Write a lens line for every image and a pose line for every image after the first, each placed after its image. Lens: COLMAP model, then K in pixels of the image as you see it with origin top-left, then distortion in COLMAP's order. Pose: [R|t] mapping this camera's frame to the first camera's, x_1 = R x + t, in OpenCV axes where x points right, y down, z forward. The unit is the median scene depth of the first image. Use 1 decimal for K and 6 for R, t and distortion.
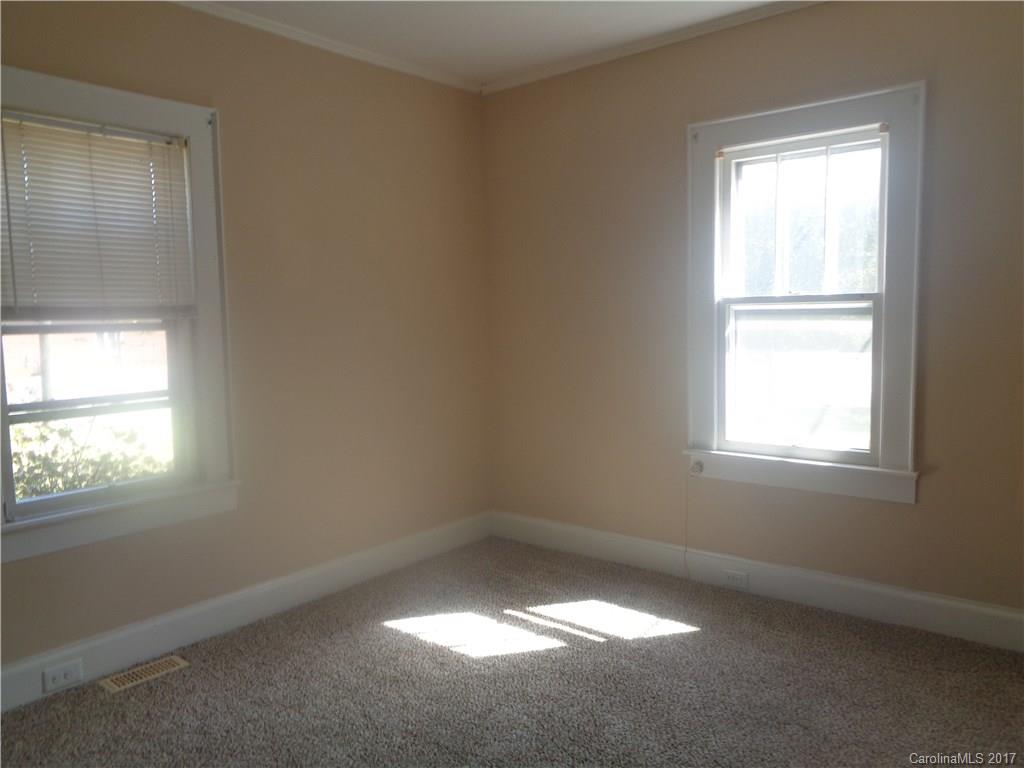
lens RADIAL K [[771.2, 0, 518.4], [0, 771.2, 378.8], [0, 0, 1]] dist [-0.000334, -0.000090]
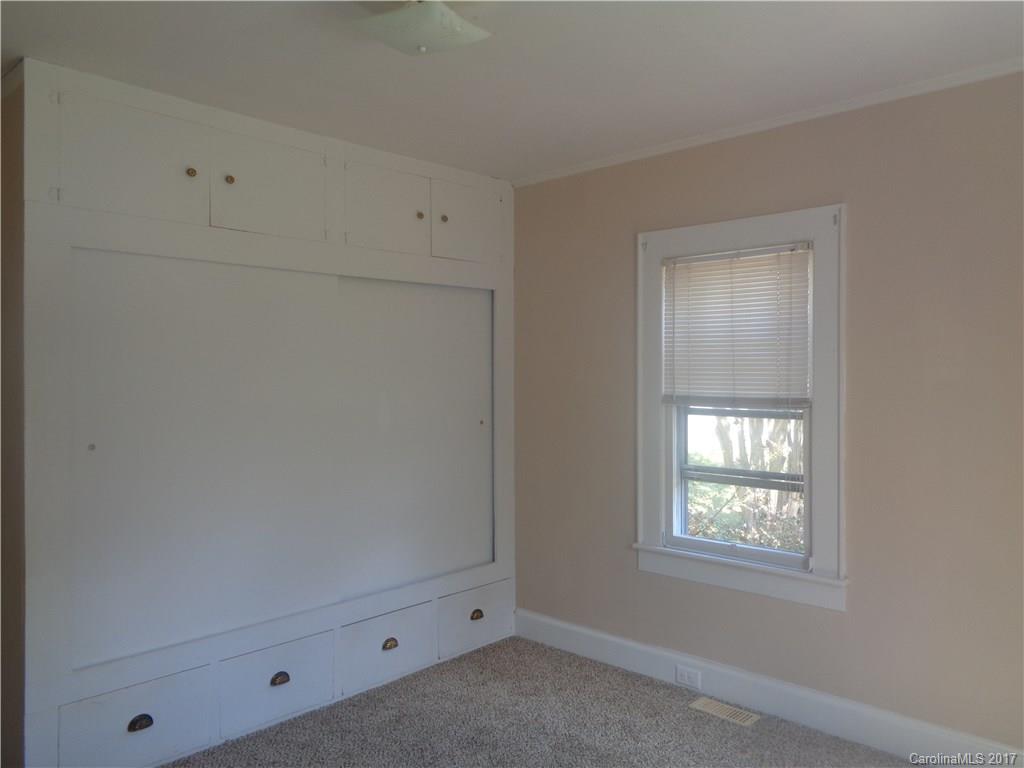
lens RADIAL K [[761.2, 0, 507.1], [0, 761.2, 401.2], [0, 0, 1]] dist [-0.007836, -0.008218]
pose [[-0.081918, 0.030968, -0.996158, 0.650165], [-0.105355, 0.993648, 0.039554, -0.090847], [0.991055, 0.108191, -0.078135, 0.693106]]
